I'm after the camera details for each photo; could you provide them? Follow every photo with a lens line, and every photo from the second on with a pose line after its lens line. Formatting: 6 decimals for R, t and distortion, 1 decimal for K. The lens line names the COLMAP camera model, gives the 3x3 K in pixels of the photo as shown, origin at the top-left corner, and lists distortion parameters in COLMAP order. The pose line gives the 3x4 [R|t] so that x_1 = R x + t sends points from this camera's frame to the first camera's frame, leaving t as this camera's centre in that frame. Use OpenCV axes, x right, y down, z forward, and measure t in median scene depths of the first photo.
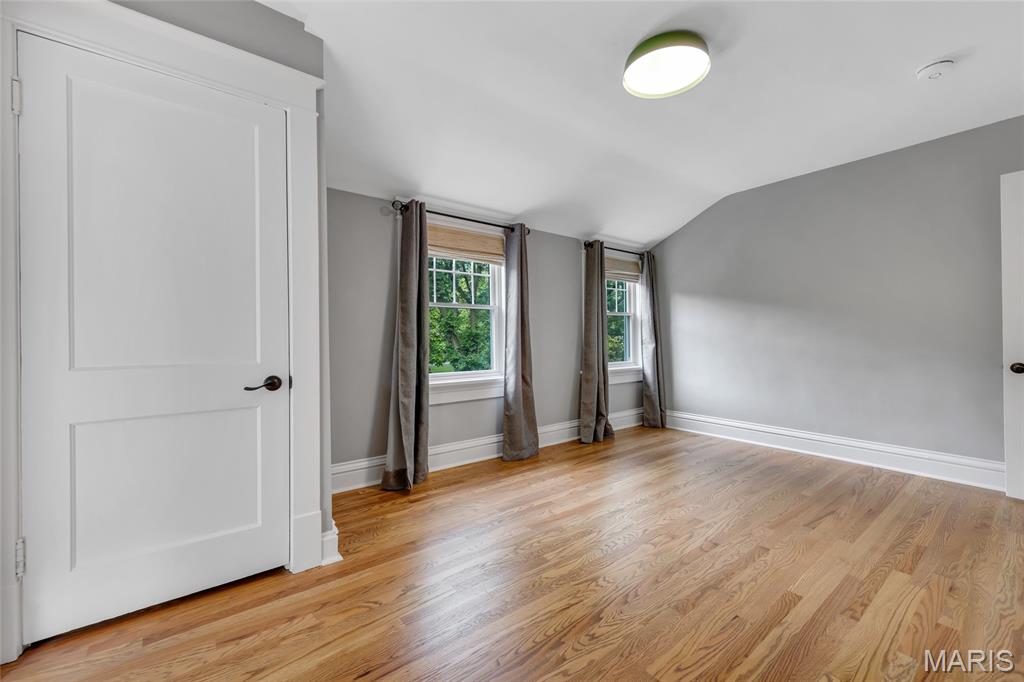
lens RADIAL K [[400.6, 0, 514.7], [0, 400.6, 338.8], [0, 0, 1]] dist [0.000387, 0.000199]
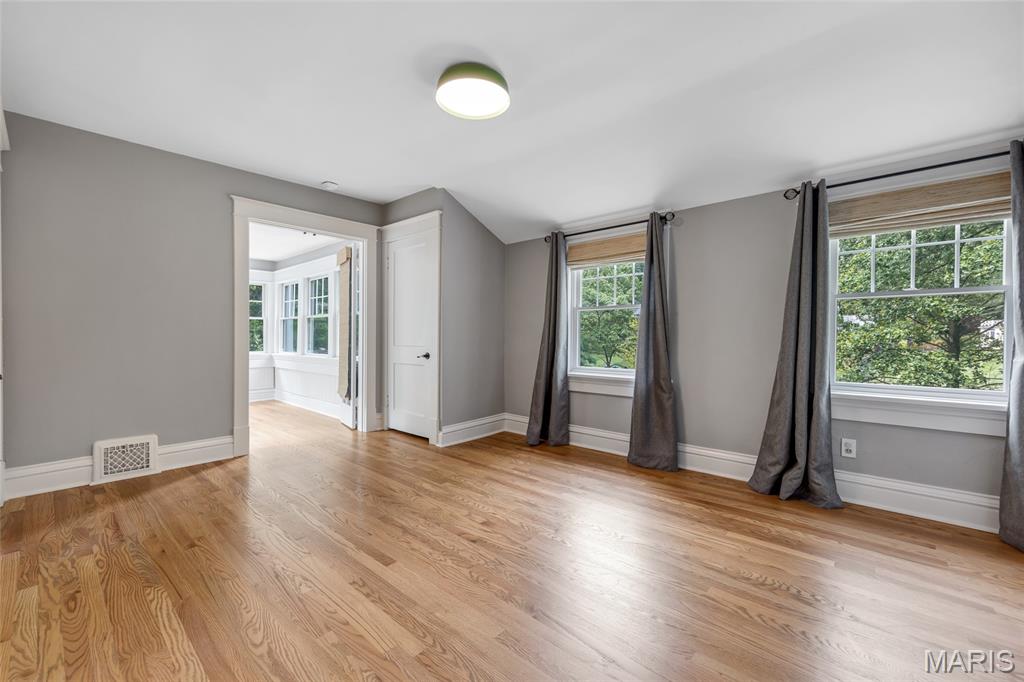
lens RADIAL K [[400.6, 0, 514.7], [0, 400.6, 338.8], [0, 0, 1]] dist [0.000387, 0.000199]
pose [[0.217662, 0.013027, -0.975937, 1.170194], [-0.007936, 0.999901, 0.011577, -0.009651], [0.975992, 0.005225, 0.217744, 0.681240]]
